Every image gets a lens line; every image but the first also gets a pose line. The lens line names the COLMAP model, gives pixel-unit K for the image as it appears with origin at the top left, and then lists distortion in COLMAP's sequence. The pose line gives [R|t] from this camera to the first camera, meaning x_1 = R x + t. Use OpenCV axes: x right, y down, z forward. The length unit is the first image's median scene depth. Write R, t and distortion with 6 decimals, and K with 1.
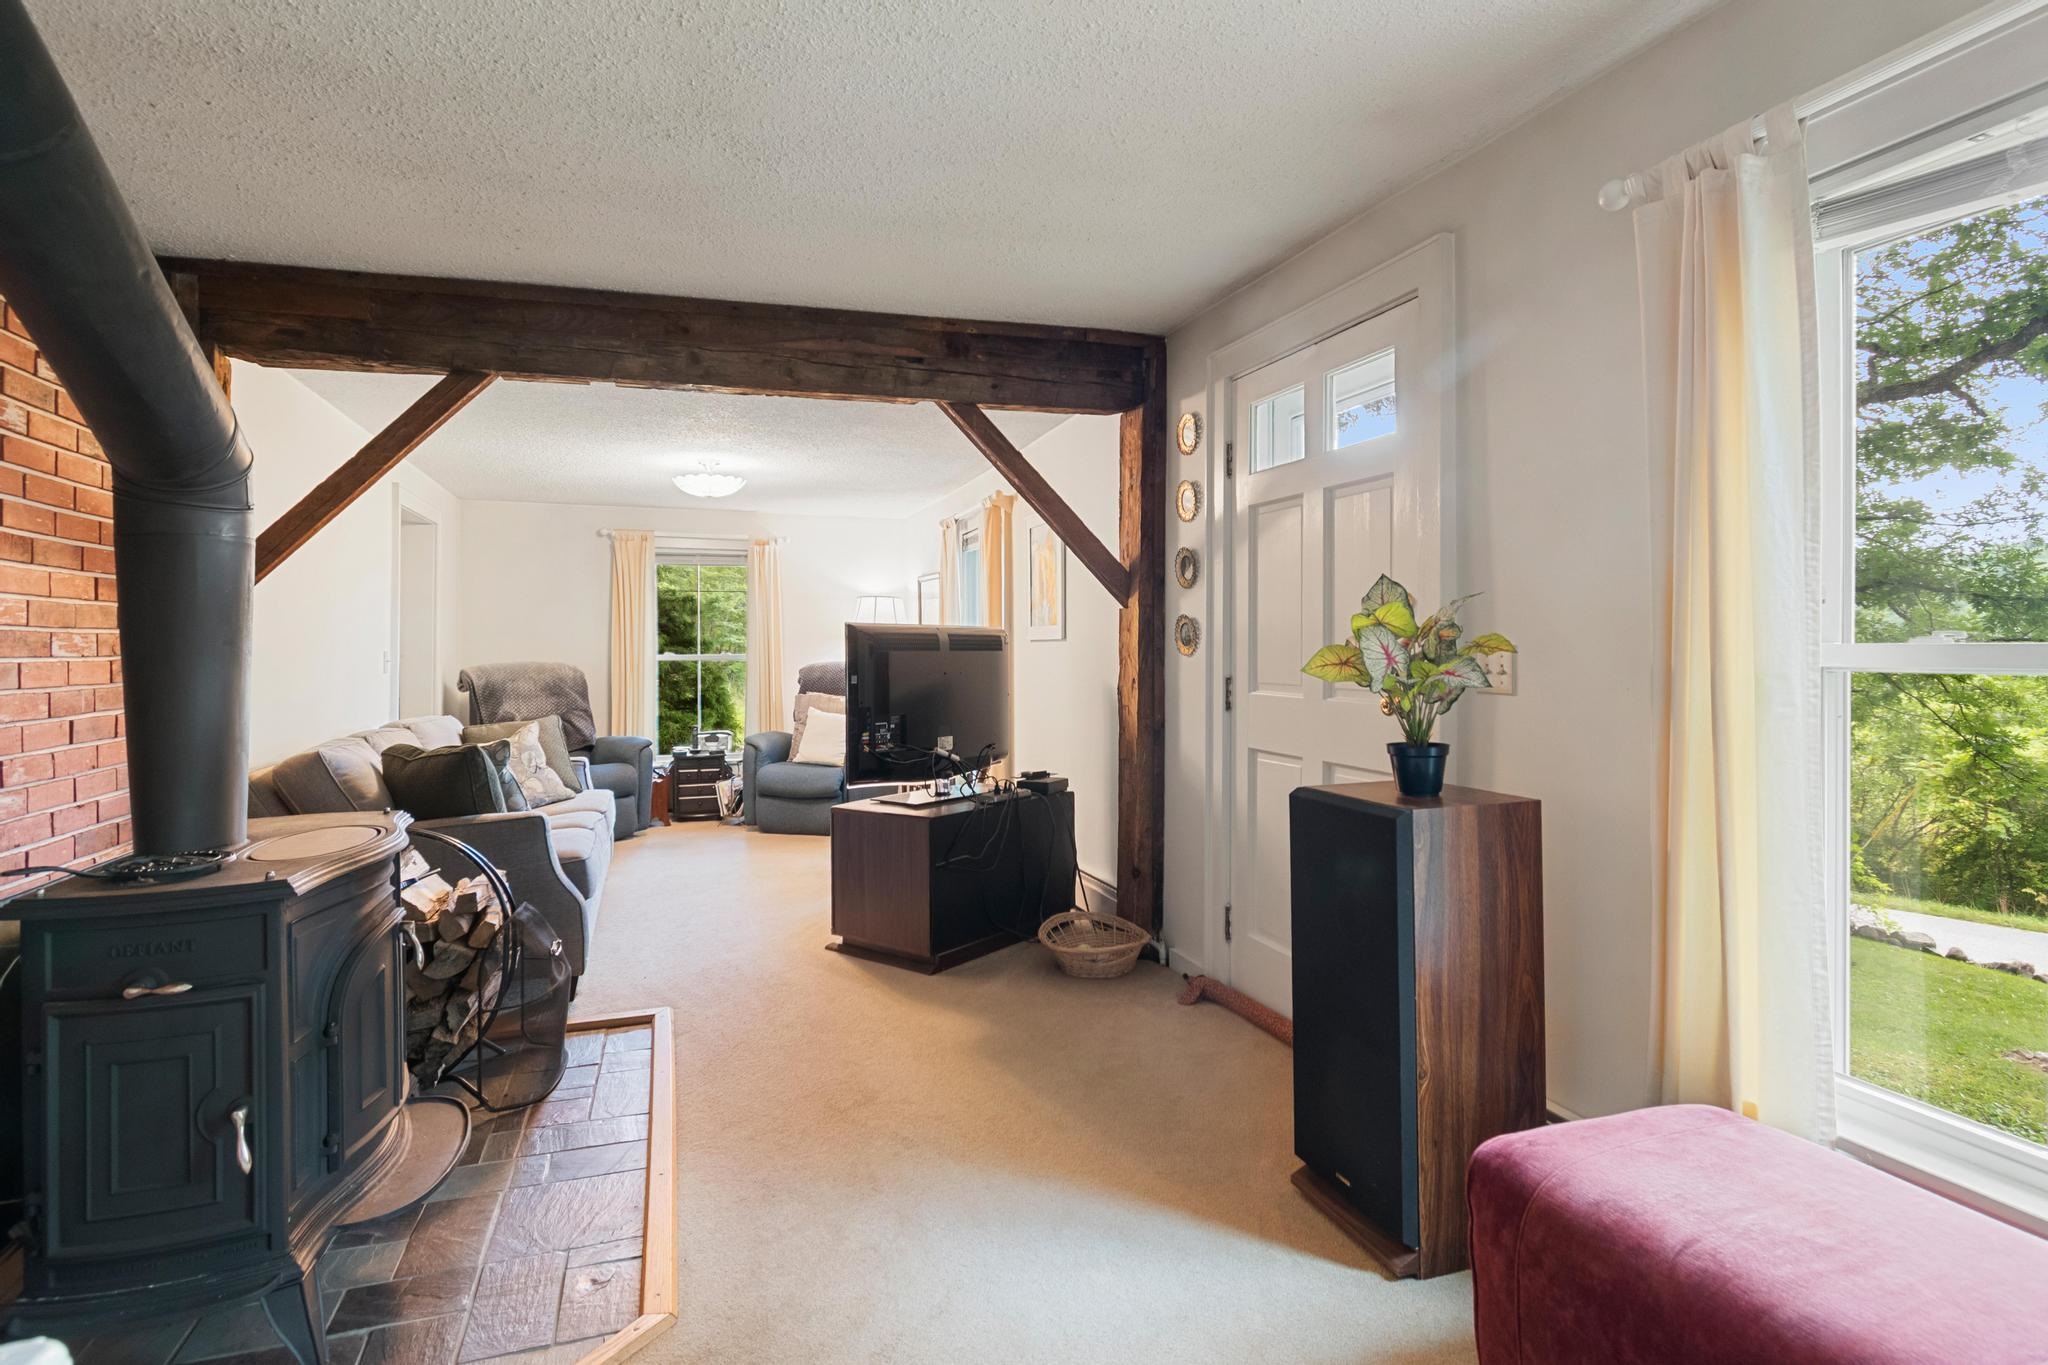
lens RADIAL K [[1023.7, 0, 1007.4], [0, 1023.7, 648.8], [0, 0, 1]] dist [0.000815, -0.001983]
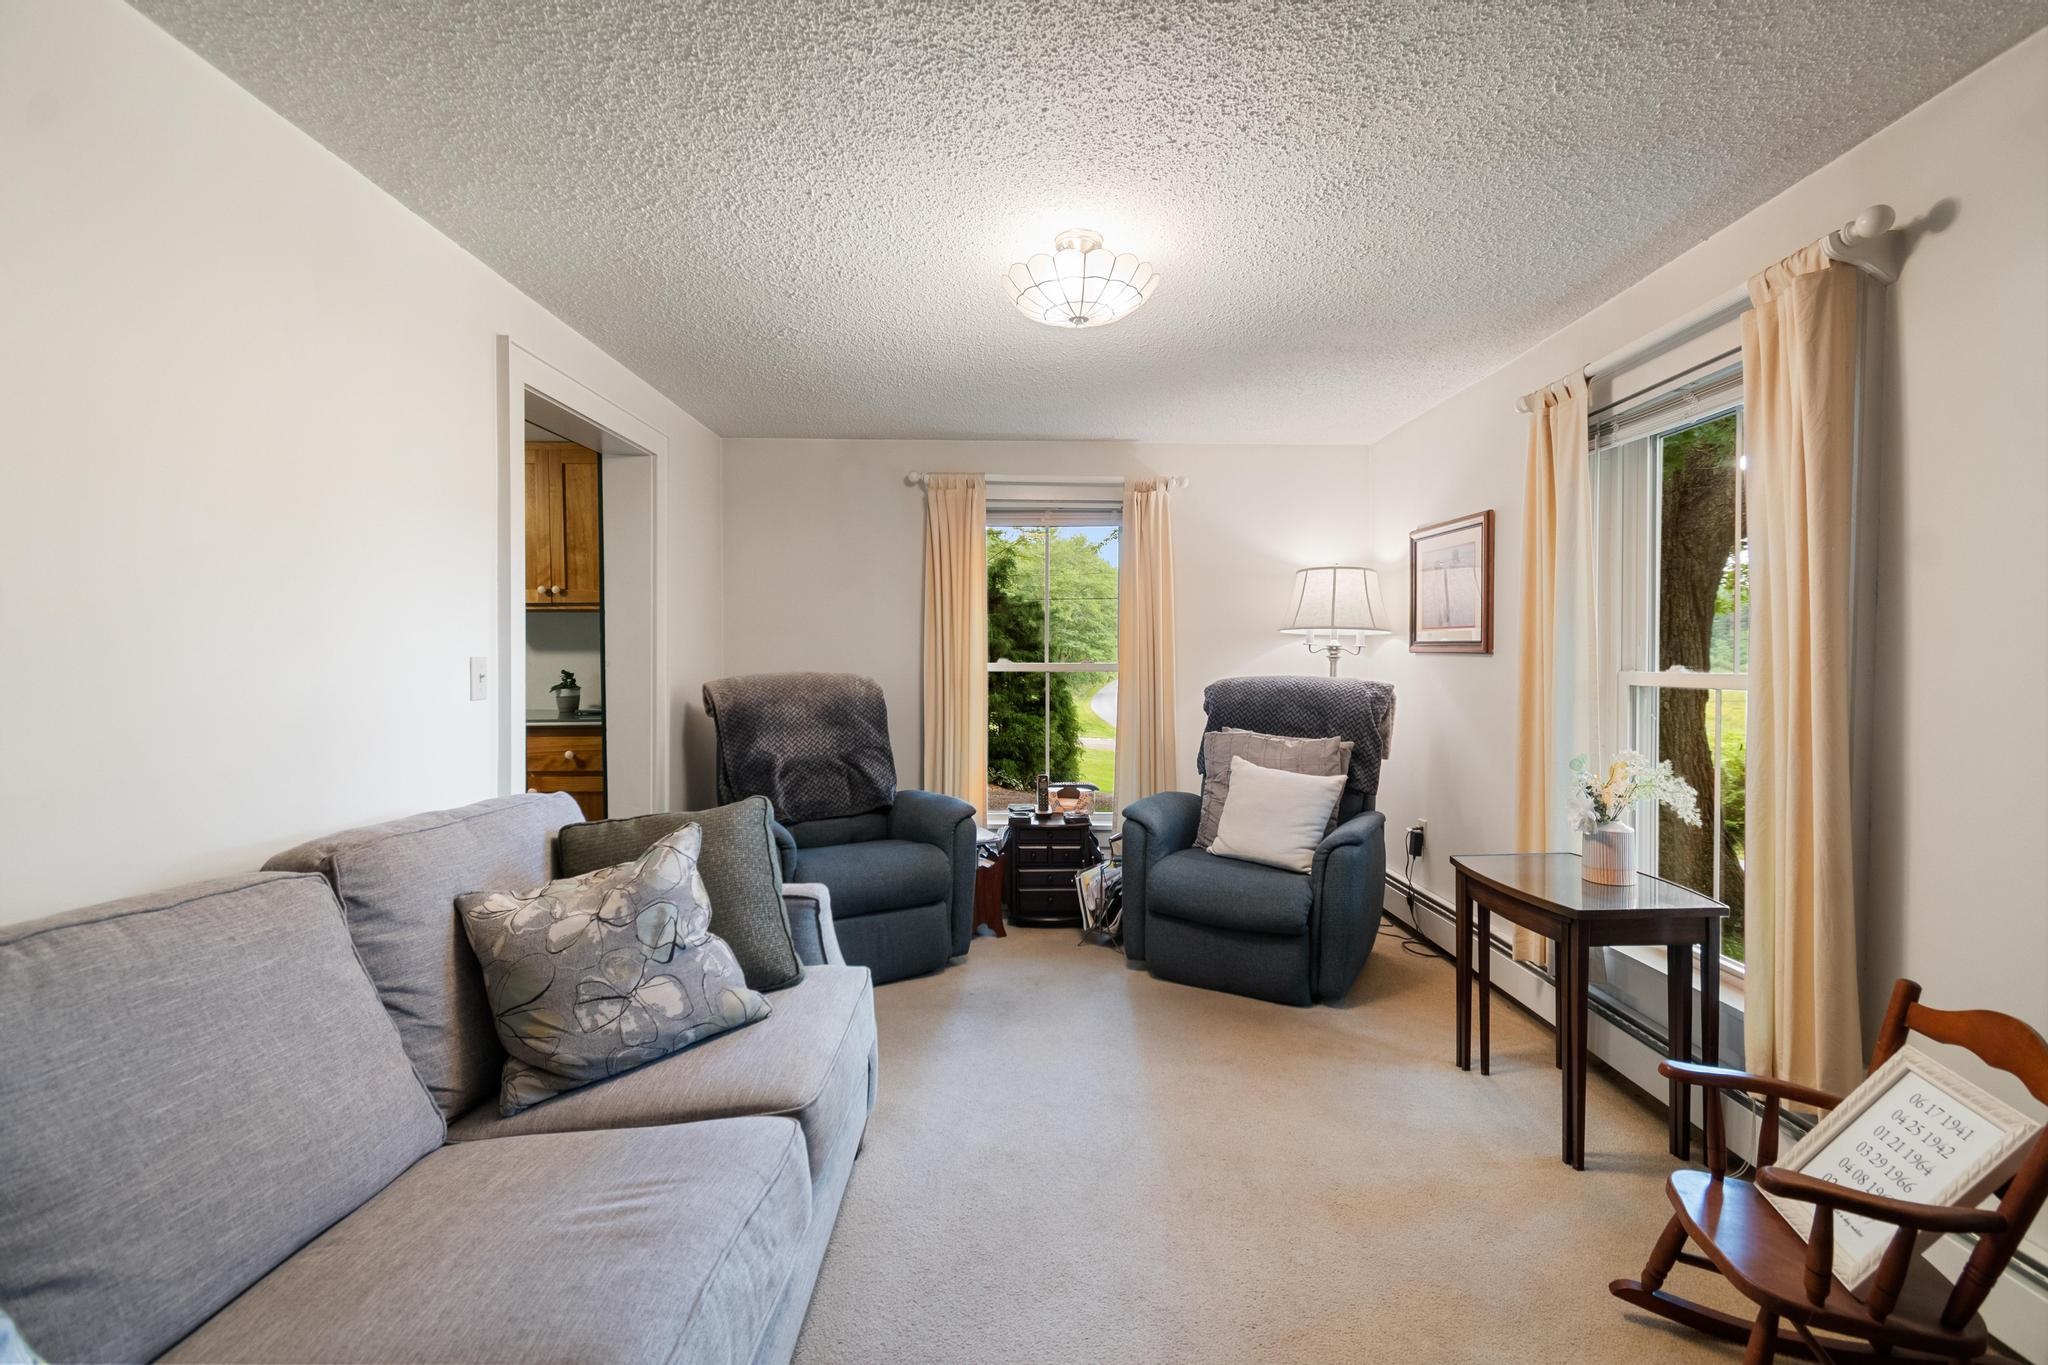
lens RADIAL K [[925.5, 0, 1027.3], [0, 925.5, 667.9], [0, 0, 1]] dist [0.000636, 0.000069]
pose [[0.952569, 0.009266, -0.304182, -0.143093], [-0.004604, 0.999861, 0.016042, -0.000629], [0.304288, -0.013881, 0.952479, 0.458982]]
